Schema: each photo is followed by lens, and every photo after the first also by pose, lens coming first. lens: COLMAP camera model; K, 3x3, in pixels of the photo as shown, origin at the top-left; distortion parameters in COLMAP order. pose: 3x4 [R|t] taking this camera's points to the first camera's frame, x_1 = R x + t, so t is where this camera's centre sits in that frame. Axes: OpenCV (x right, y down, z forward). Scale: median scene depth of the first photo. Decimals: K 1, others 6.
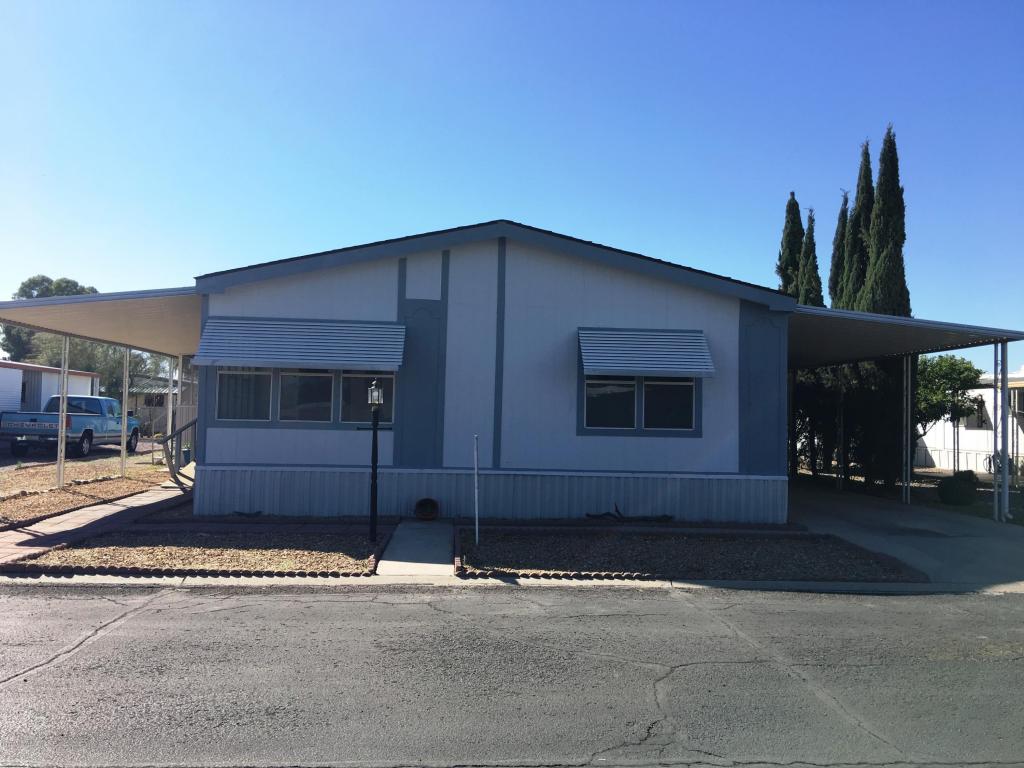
lens RADIAL K [[878.4, 0, 512.0], [0, 878.4, 384.0], [0, 0, 1]] dist [0.046037, -0.007502]
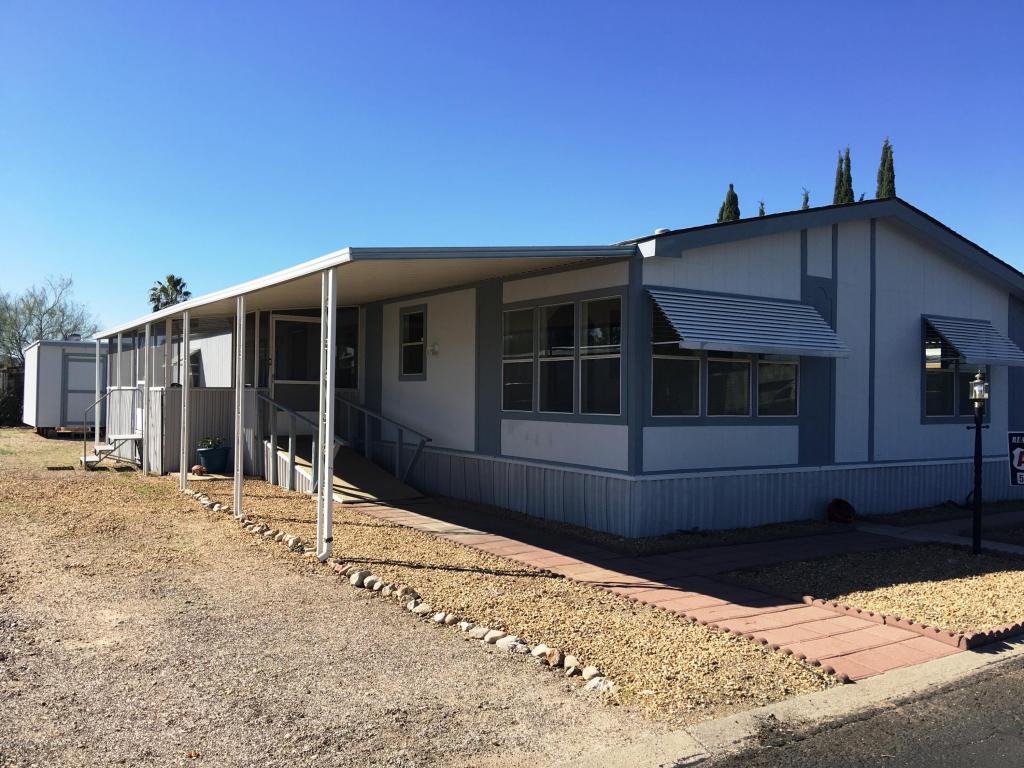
lens RADIAL K [[878.4, 0, 512.0], [0, 878.4, 384.0], [0, 0, 1]] dist [0.046037, -0.007502]
pose [[0.865422, -0.002820, 0.501036, -0.828030], [-0.015476, 0.999357, 0.032357, -0.012187], [-0.500804, -0.035756, 0.864822, 0.374426]]
